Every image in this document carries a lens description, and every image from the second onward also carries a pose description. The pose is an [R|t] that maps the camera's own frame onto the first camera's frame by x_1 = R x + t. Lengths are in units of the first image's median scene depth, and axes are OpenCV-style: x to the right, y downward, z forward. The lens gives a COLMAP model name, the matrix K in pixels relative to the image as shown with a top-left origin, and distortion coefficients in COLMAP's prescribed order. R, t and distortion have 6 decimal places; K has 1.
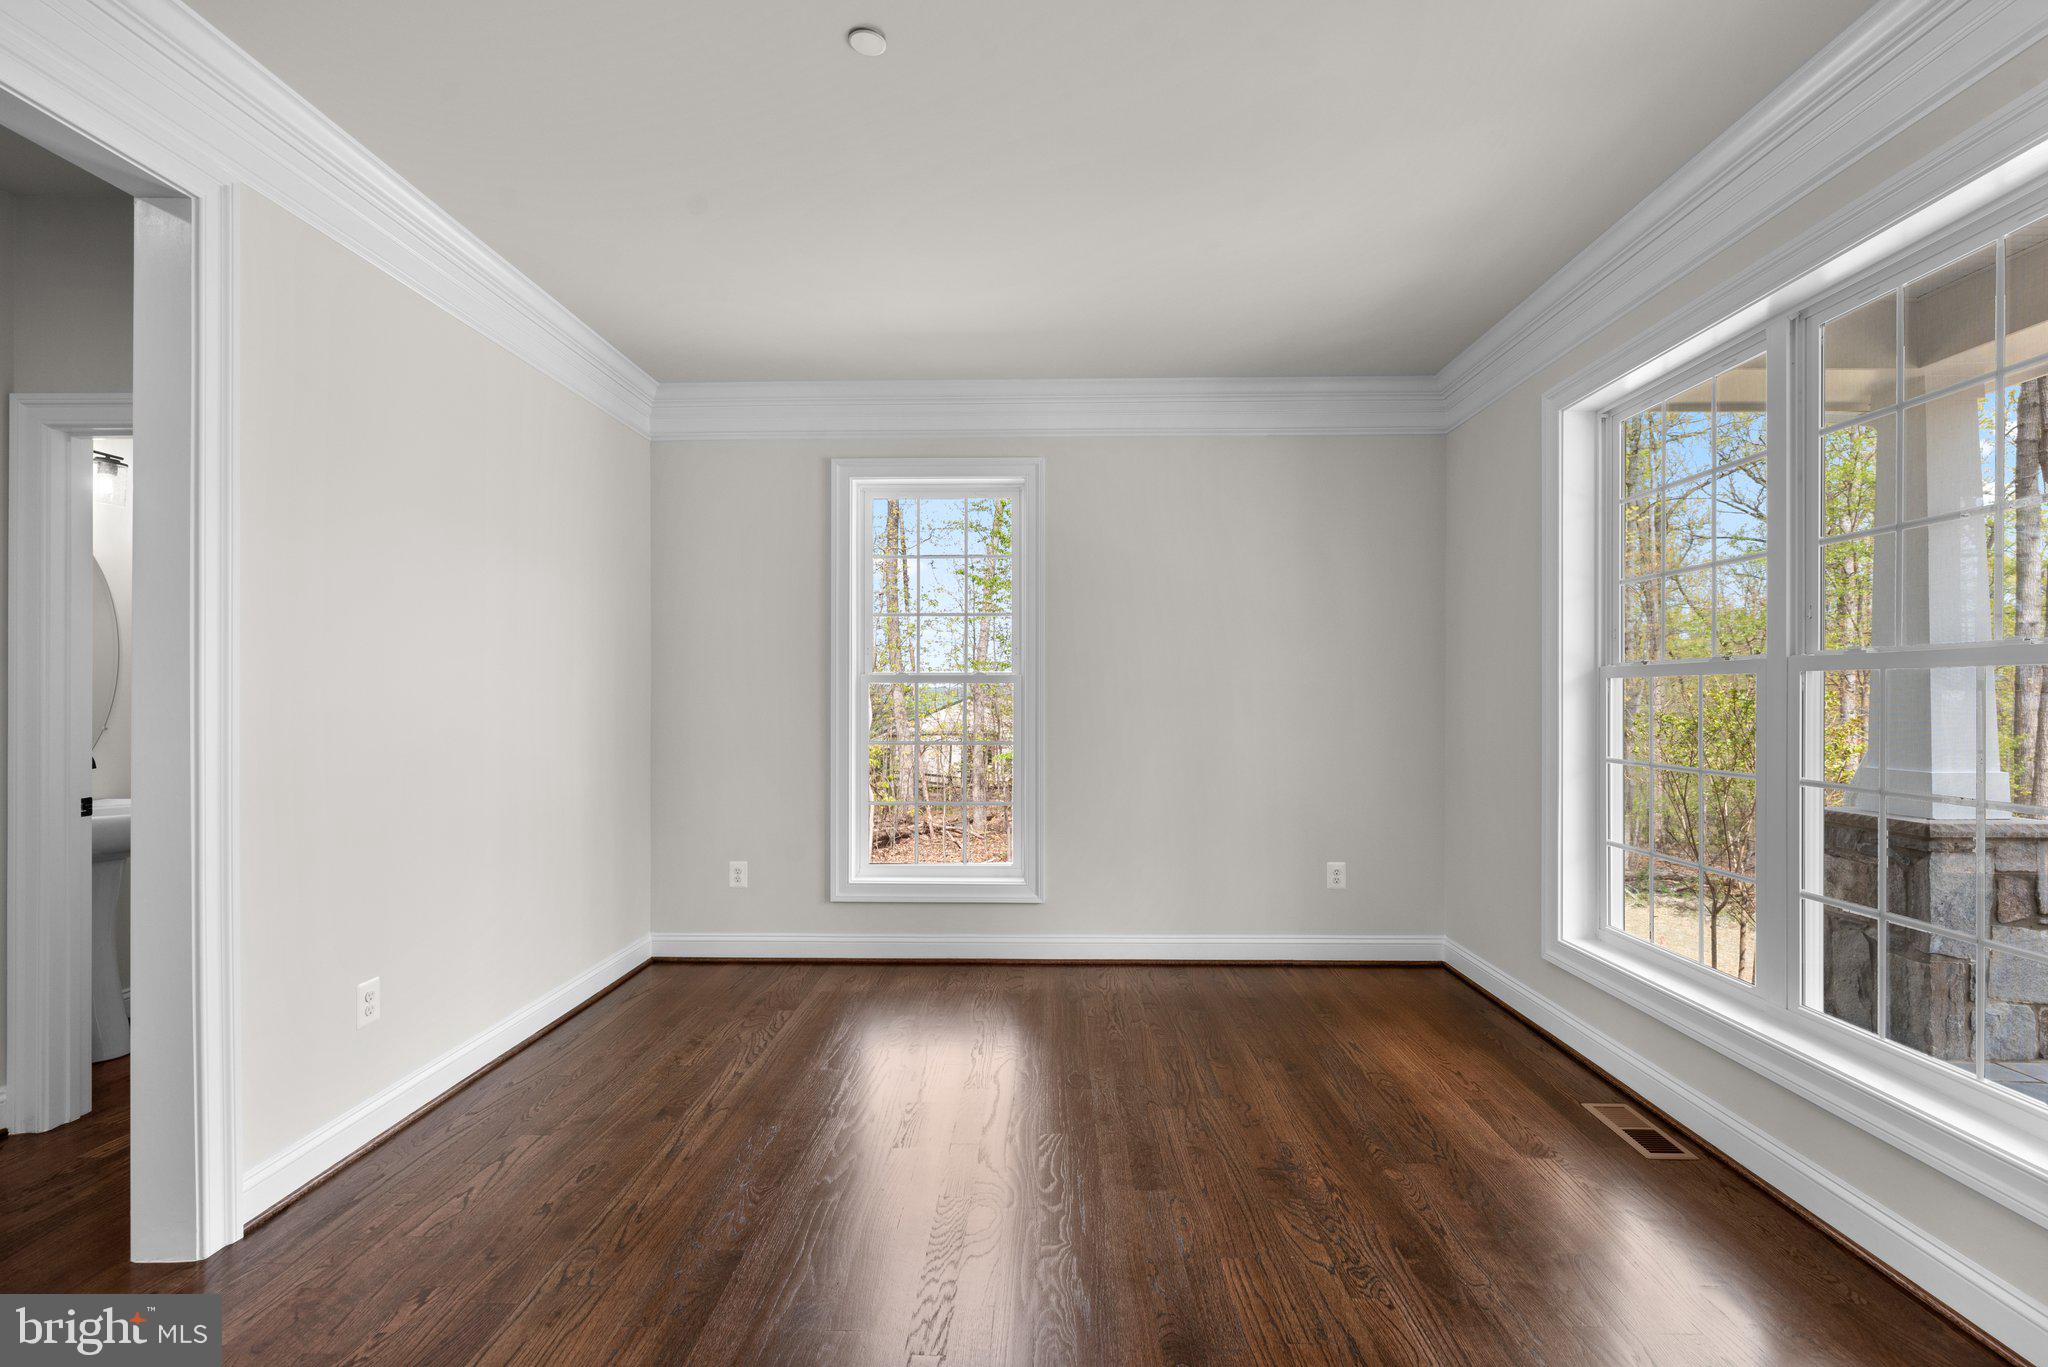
lens RADIAL K [[934.7, 0, 1028.7], [0, 934.7, 695.1], [0, 0, 1]] dist [0.001118, -0.000821]
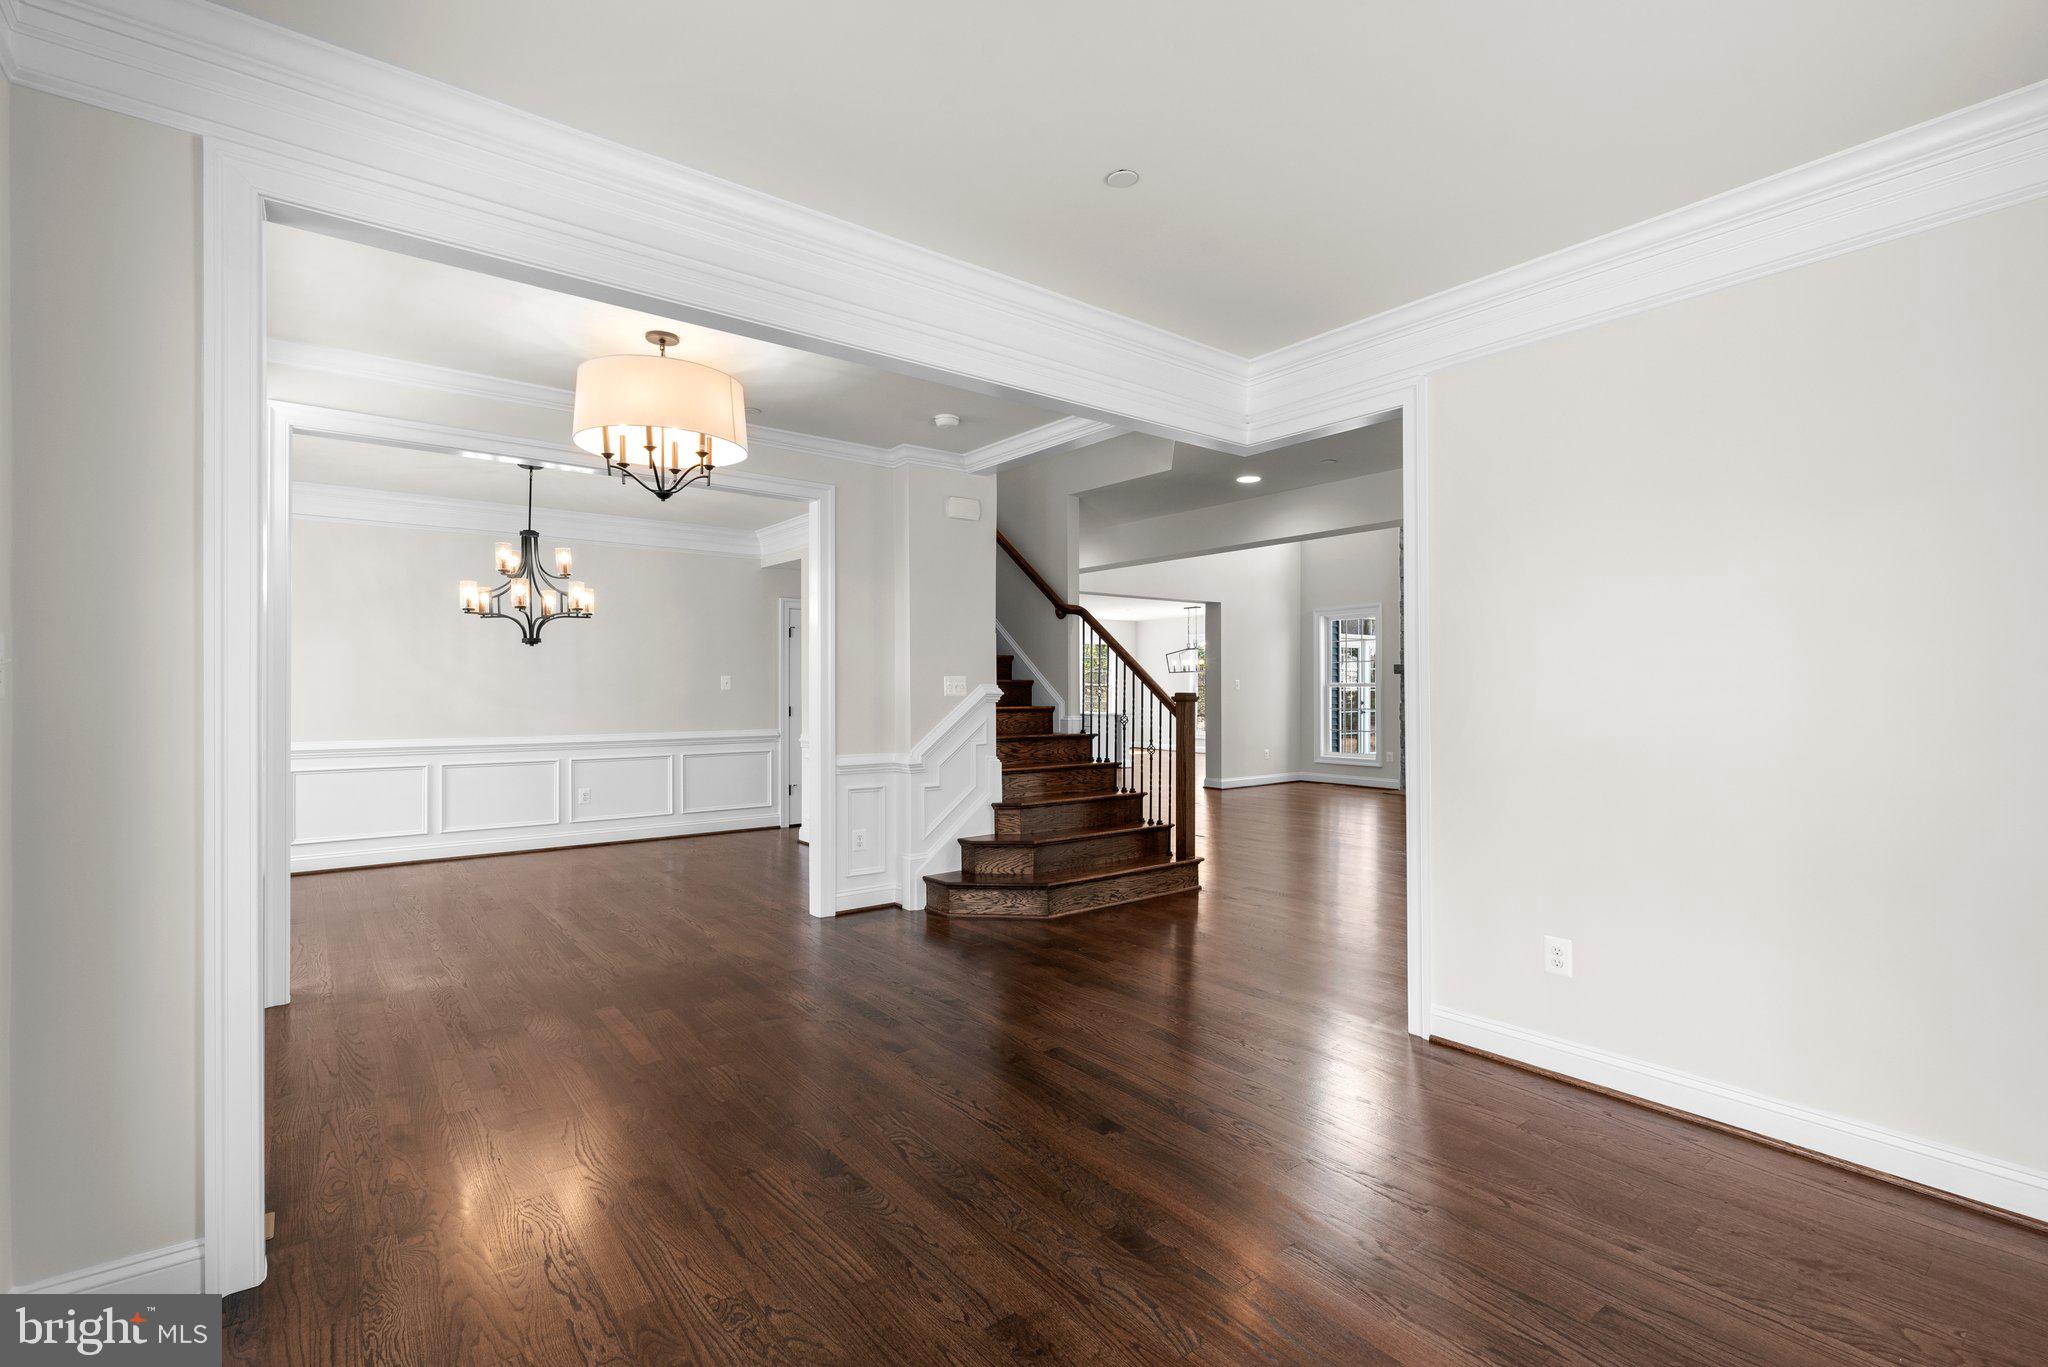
lens RADIAL K [[920.8, 0, 1035.9], [0, 920.8, 679.2], [0, 0, 1]] dist [-0.009325, -0.000069]
pose [[-0.770691, -0.006806, -0.637173, 0.373919], [0.001438, 0.999922, -0.012420, -0.007660], [0.637208, -0.010488, -0.770621, 0.996716]]
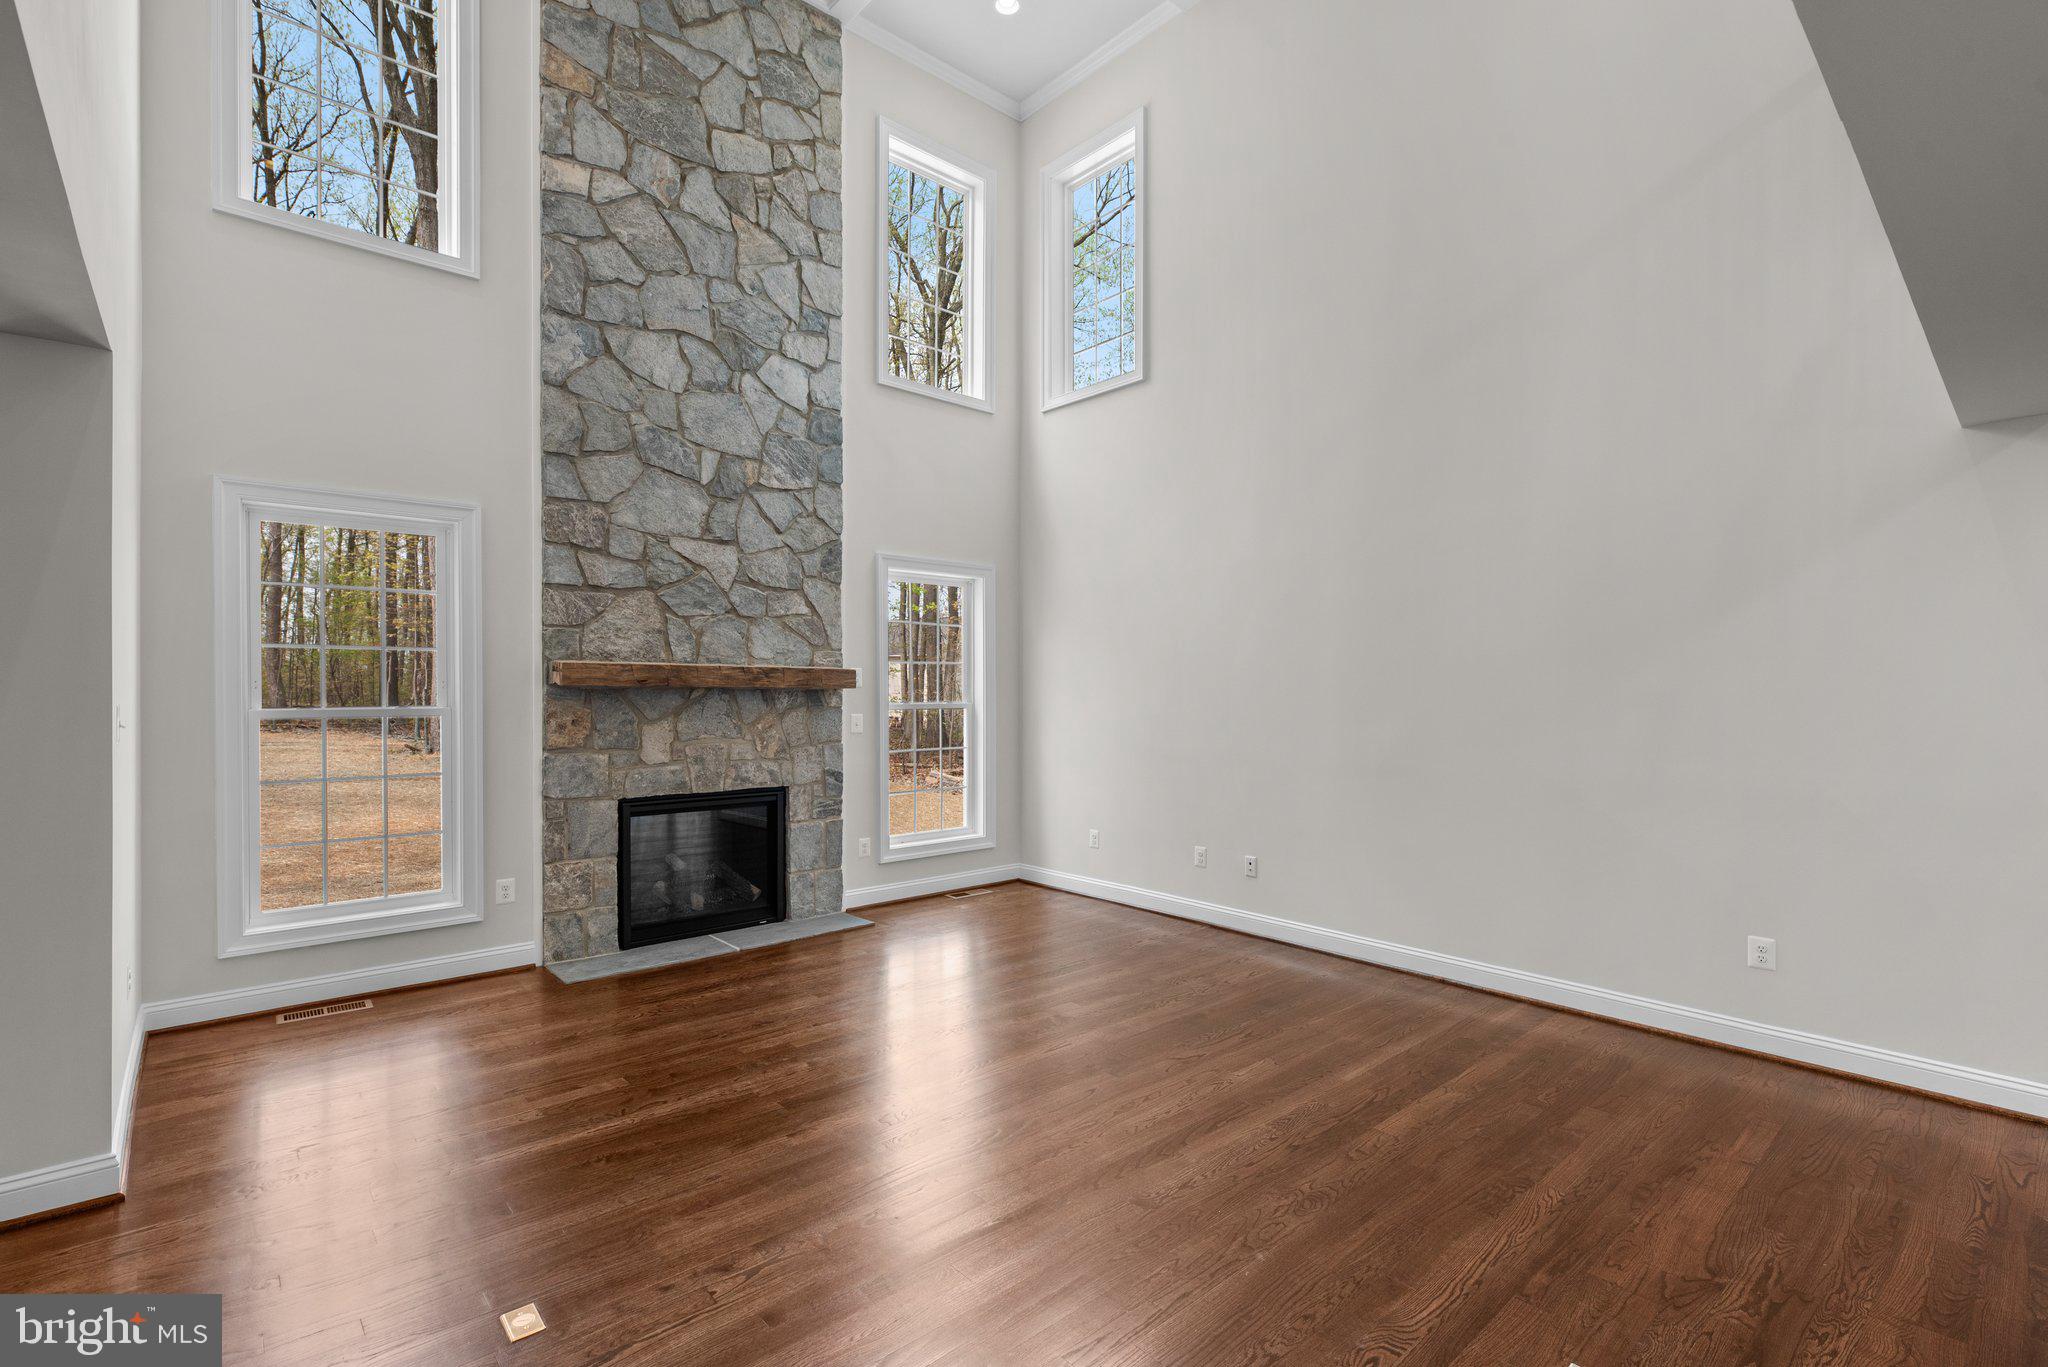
lens RADIAL K [[926.2, 0, 1031.7], [0, 926.2, 699.6], [0, 0, 1]] dist [0.001963, -0.000835]
pose [[0.680850, 0.006774, -0.732392, -1.101476], [-0.000528, 0.999962, 0.008758, -0.051419], [0.732423, -0.005576, 0.680827, -0.950983]]
